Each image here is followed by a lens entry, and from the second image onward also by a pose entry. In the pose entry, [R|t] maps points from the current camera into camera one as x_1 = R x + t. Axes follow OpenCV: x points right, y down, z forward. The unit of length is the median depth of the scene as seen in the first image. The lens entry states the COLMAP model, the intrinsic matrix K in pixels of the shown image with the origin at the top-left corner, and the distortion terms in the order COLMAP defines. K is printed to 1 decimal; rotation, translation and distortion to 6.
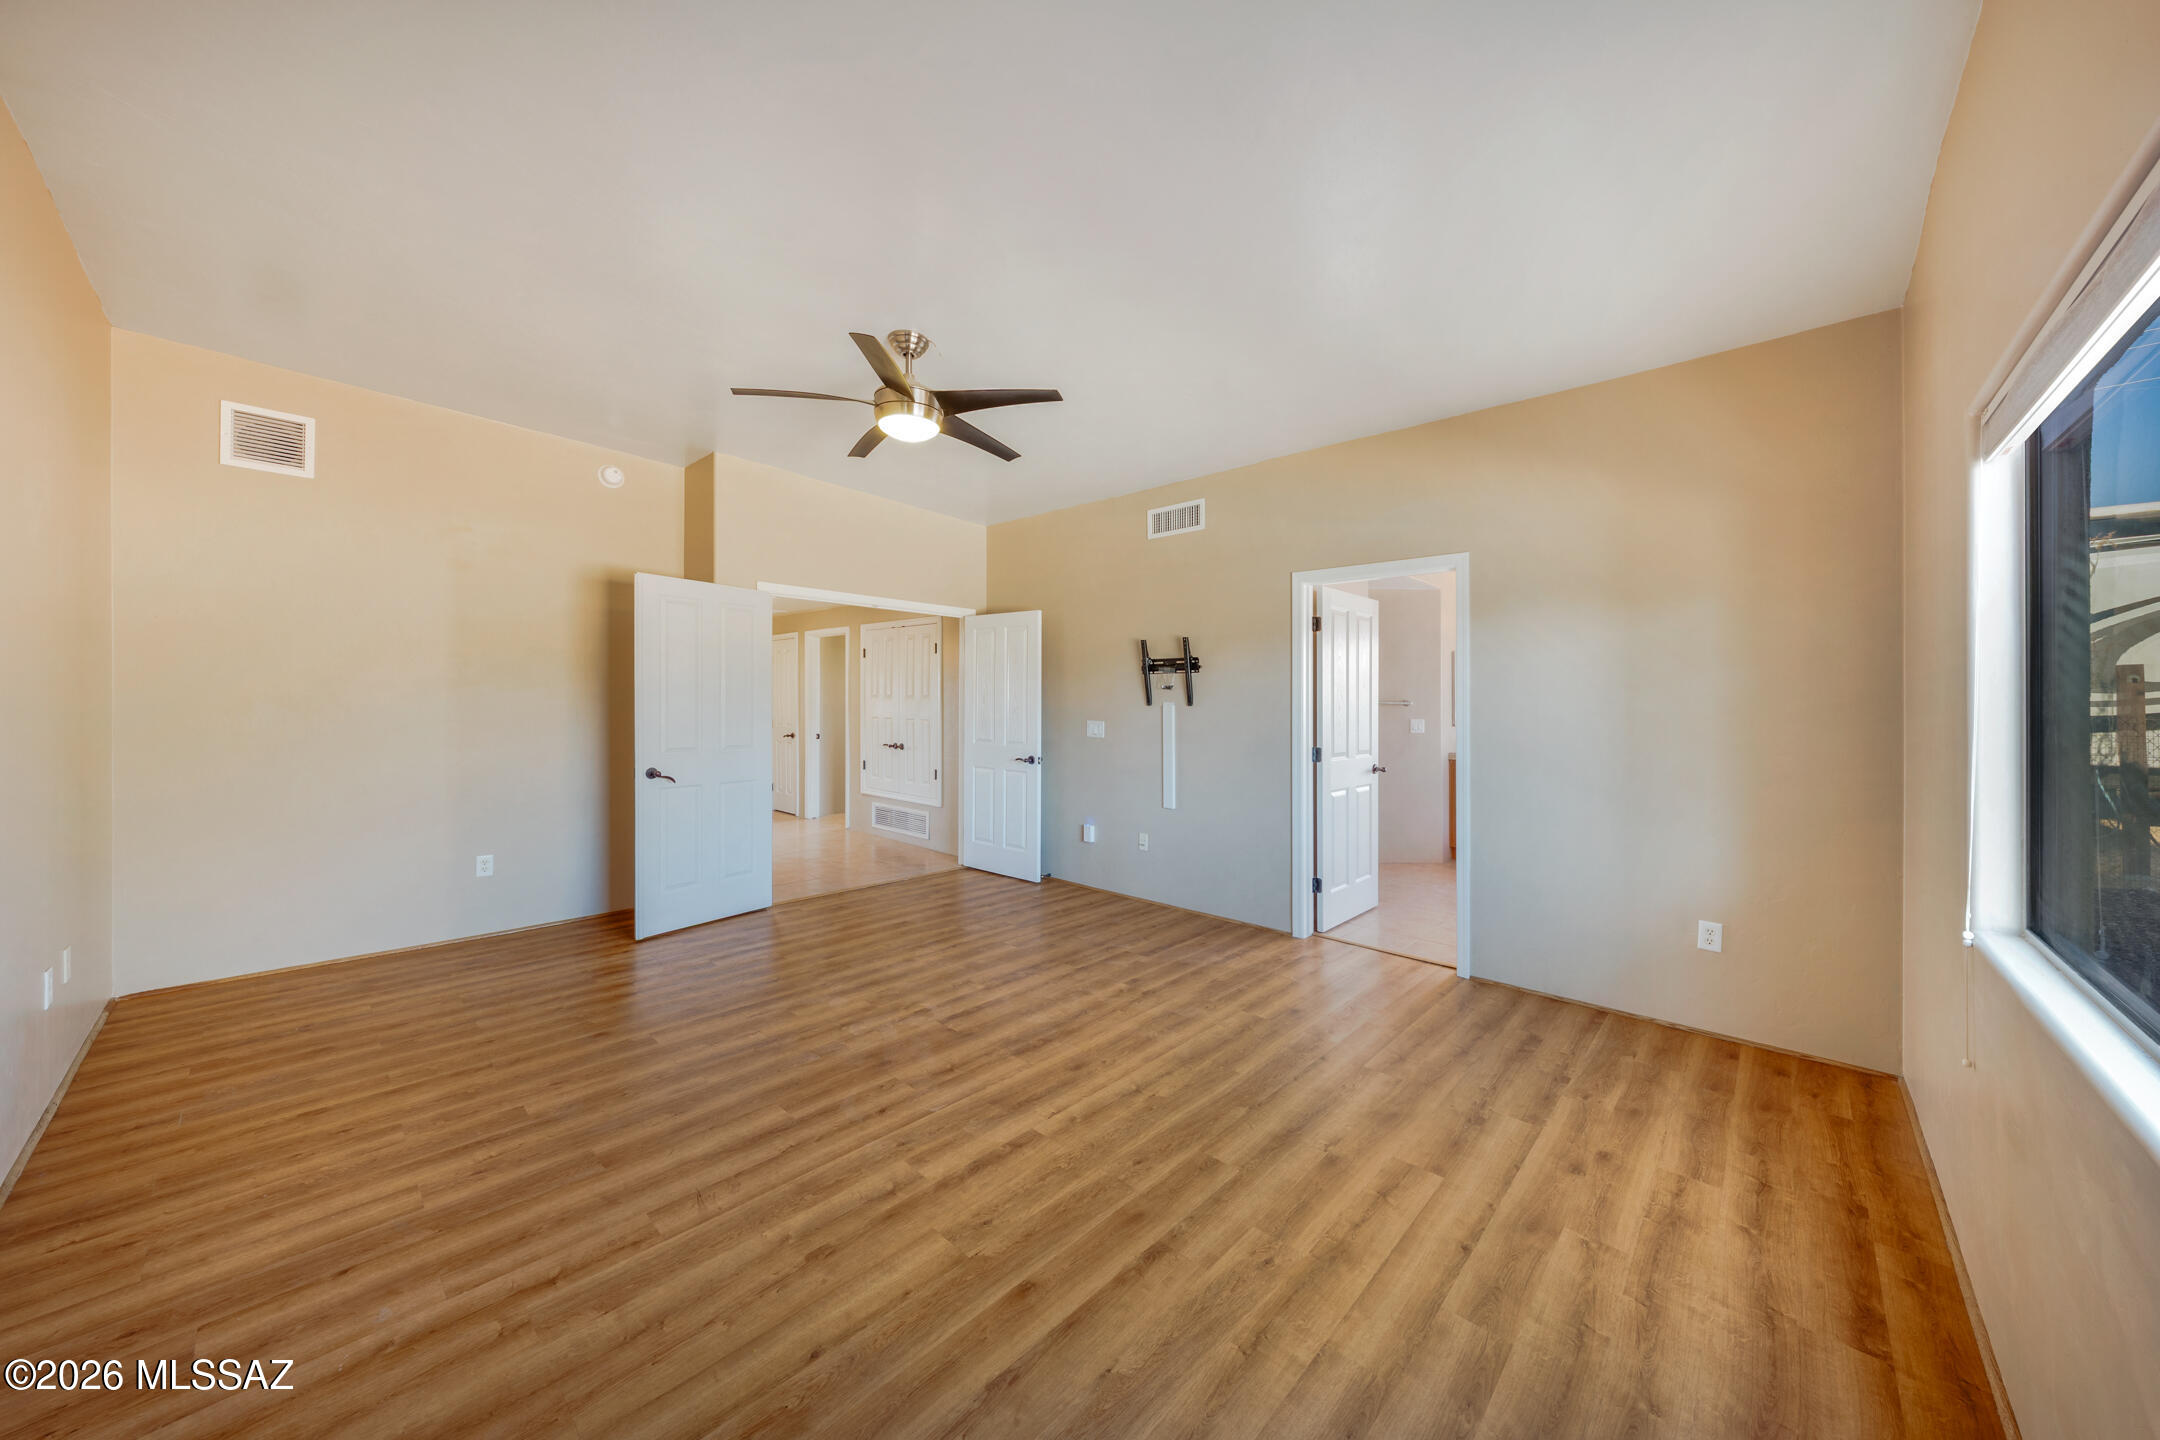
lens RADIAL K [[745.2, 0, 1087.2], [0, 745.2, 699.8], [0, 0, 1]] dist [-0.001460, 0.000789]
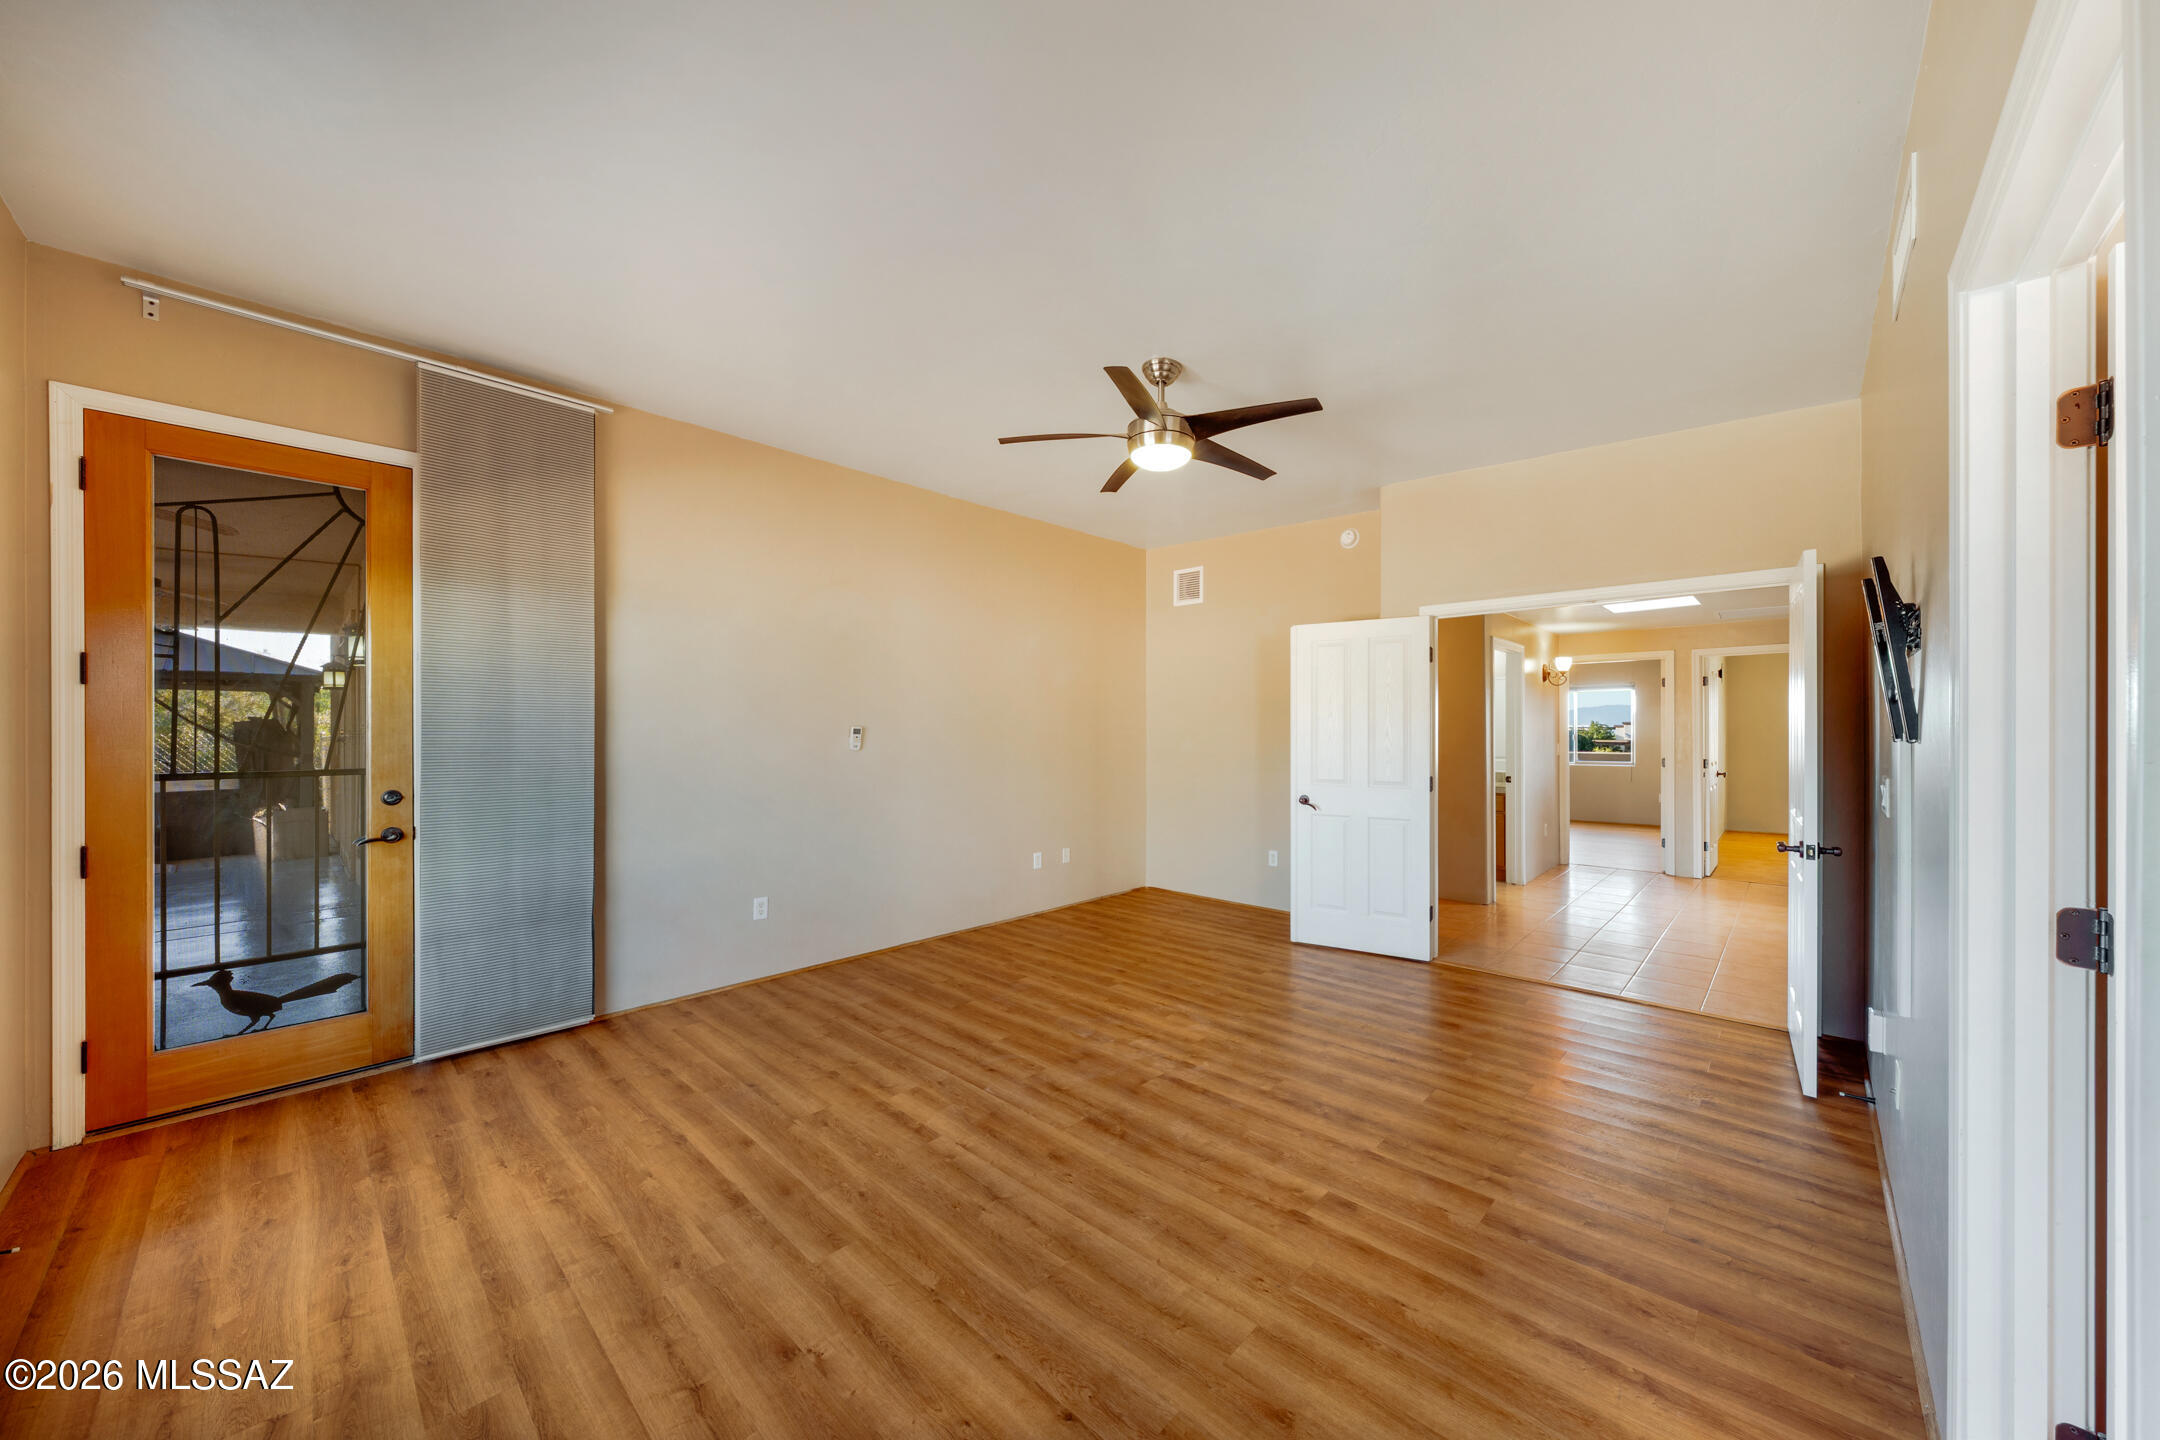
lens RADIAL K [[745.2, 0, 1090.8], [0, 745.2, 739.1], [0, 0, 1]] dist [-0.001460, 0.000789]
pose [[0.010573, -0.000522, -0.999944, 0.803127], [0.005178, 0.999986, -0.000468, 0.006773], [0.999931, -0.005173, 0.010576, 0.970917]]
